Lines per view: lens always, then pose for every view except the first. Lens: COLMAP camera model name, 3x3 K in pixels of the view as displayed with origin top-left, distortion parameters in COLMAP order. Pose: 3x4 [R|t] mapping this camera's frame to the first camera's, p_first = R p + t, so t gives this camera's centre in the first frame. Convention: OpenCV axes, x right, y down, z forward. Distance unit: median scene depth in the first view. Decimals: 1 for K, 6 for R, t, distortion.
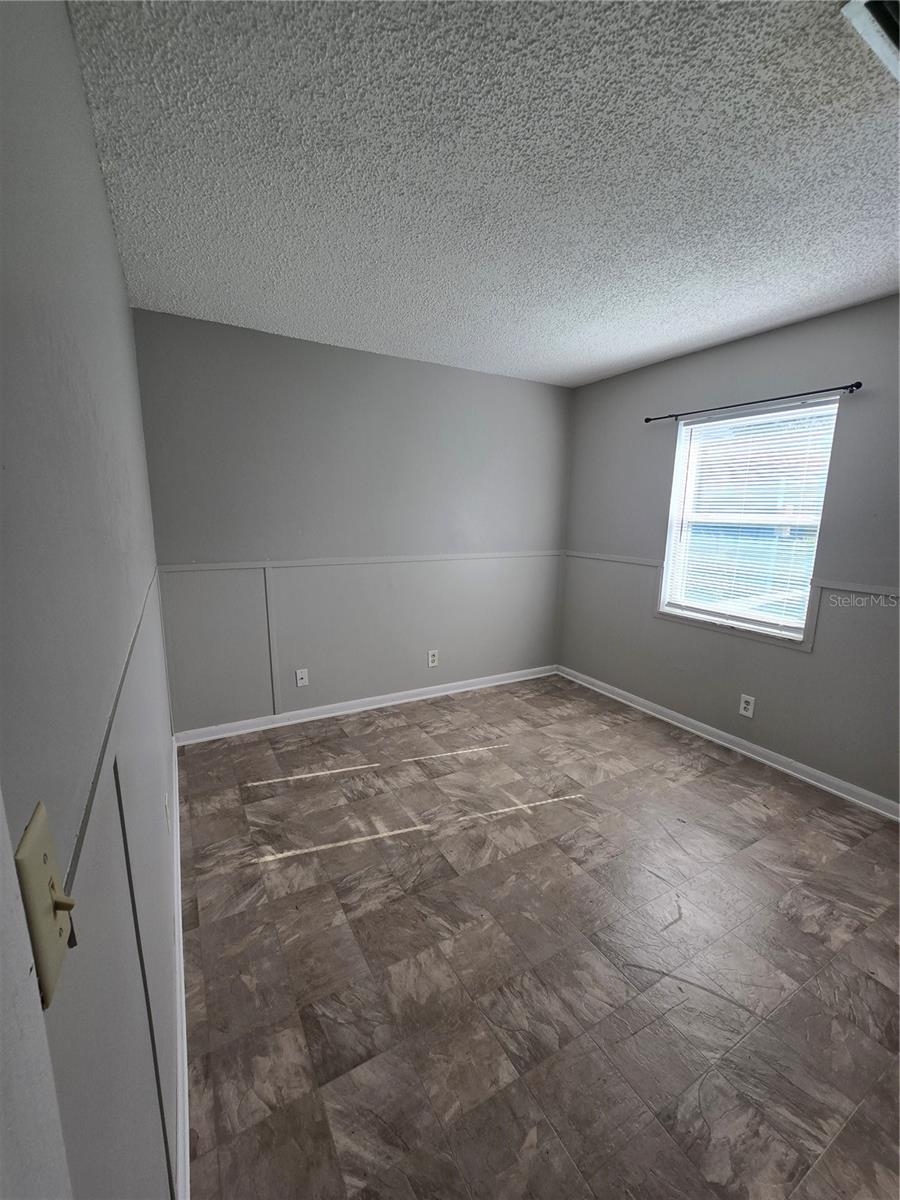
lens RADIAL K [[490.7, 0, 450.0], [0, 490.7, 600.0], [0, 0, 1]] dist [-0.000878, -0.000217]
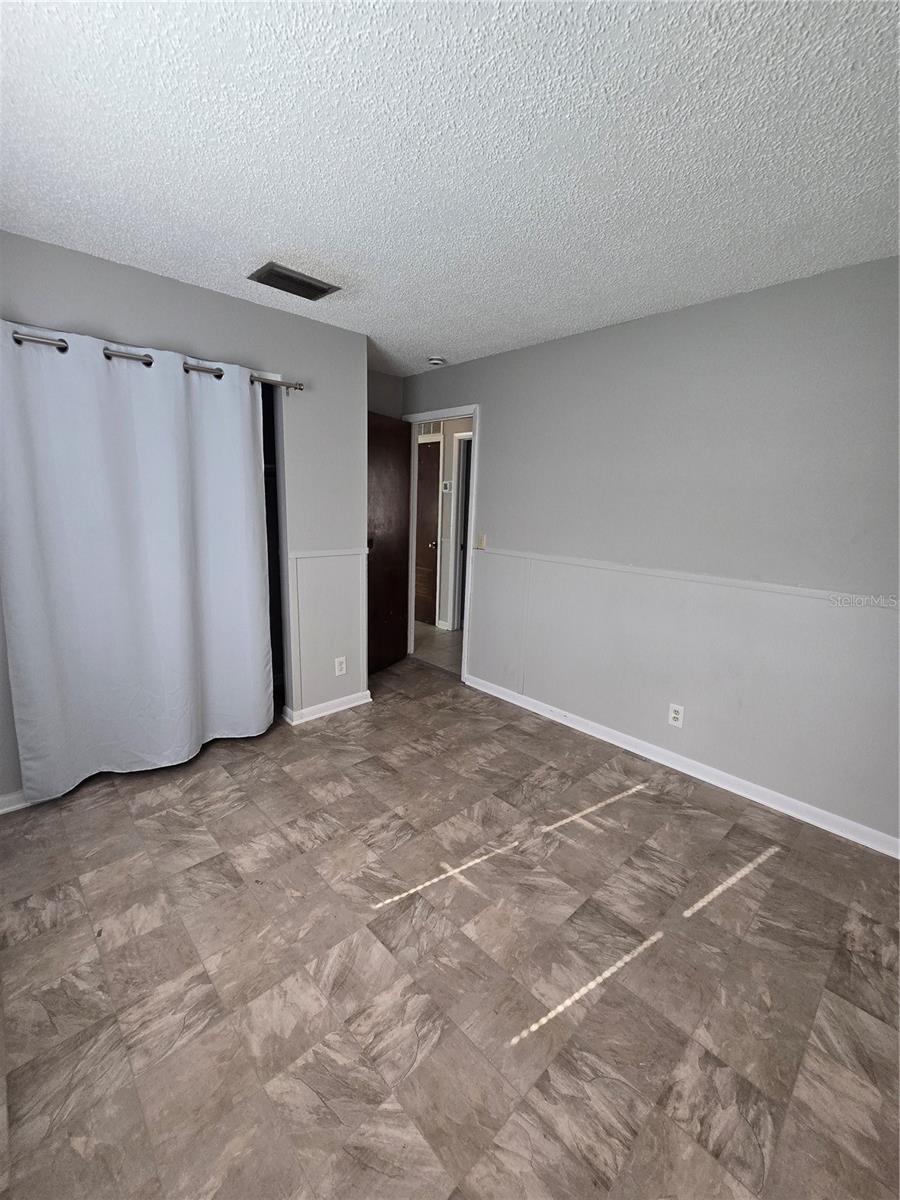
lens RADIAL K [[490.7, 0, 450.0], [0, 490.7, 600.0], [0, 0, 1]] dist [-0.000878, -0.000217]
pose [[-0.969098, 0.002523, -0.246663, 0.352627], [-0.089216, 0.928672, 0.360012, -0.282855], [0.229978, 0.370893, -0.899749, 1.560964]]
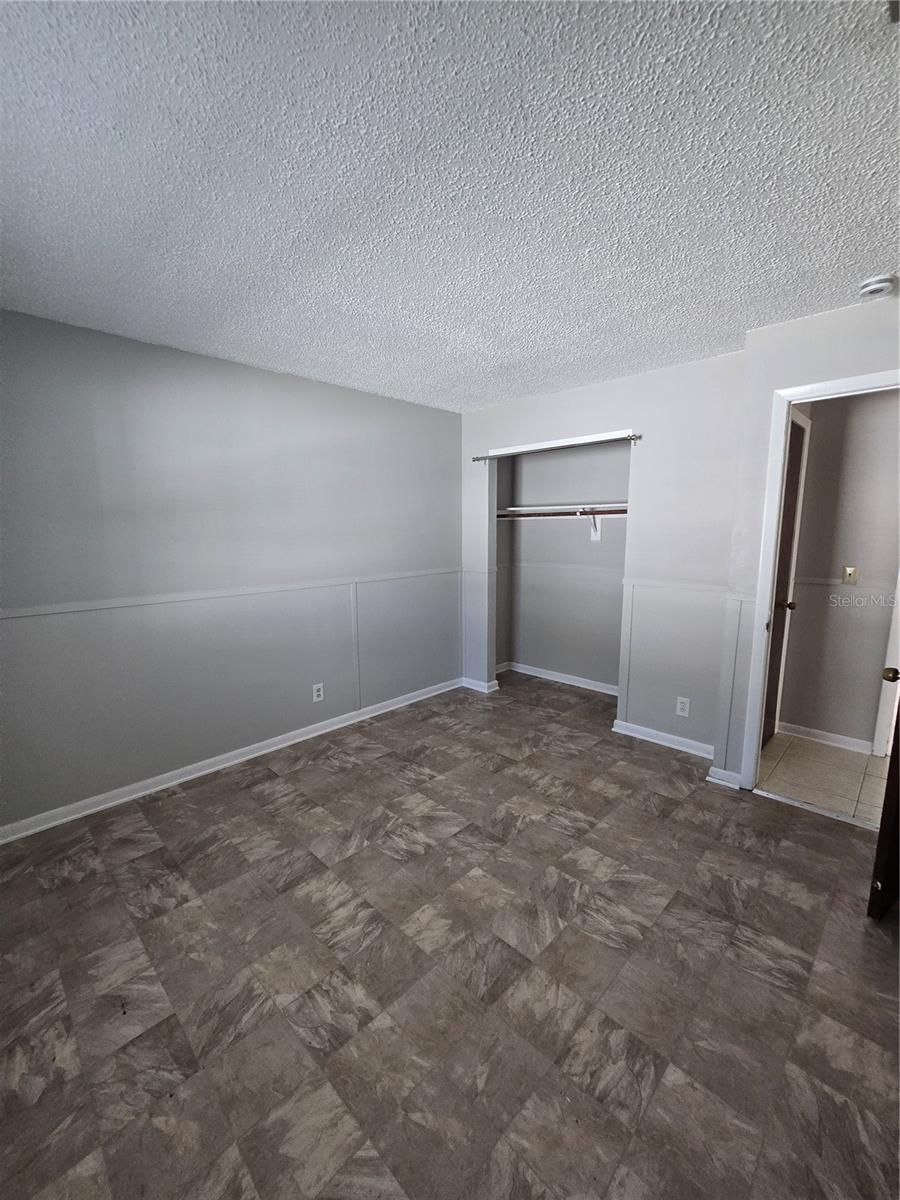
lens RADIAL K [[490.3, 0, 448.3], [0, 490.3, 601.5], [0, 0, 1]] dist [-0.007015, -0.000237]
pose [[-0.266630, -0.157572, 0.950831, -0.585082], [0.180289, 0.960977, 0.209809, -0.253204], [-0.946786, 0.227366, -0.227817, 1.250208]]
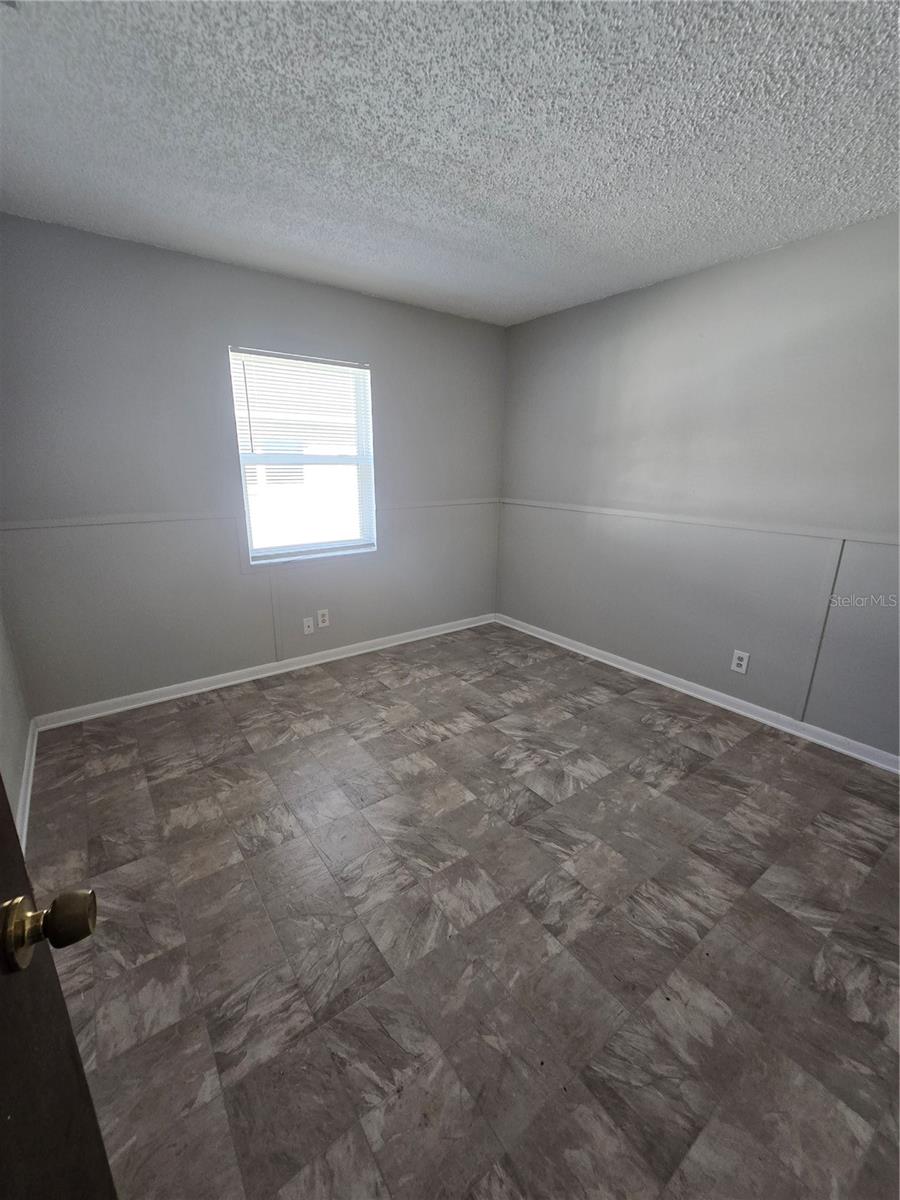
lens RADIAL K [[490.3, 0, 448.3], [0, 490.3, 601.5], [0, 0, 1]] dist [-0.007015, -0.000237]
pose [[0.993176, -0.036257, 0.110847, 0.030804], [0.025619, 0.995058, 0.095934, -0.034544], [-0.113778, -0.092439, 0.989196, 0.276186]]
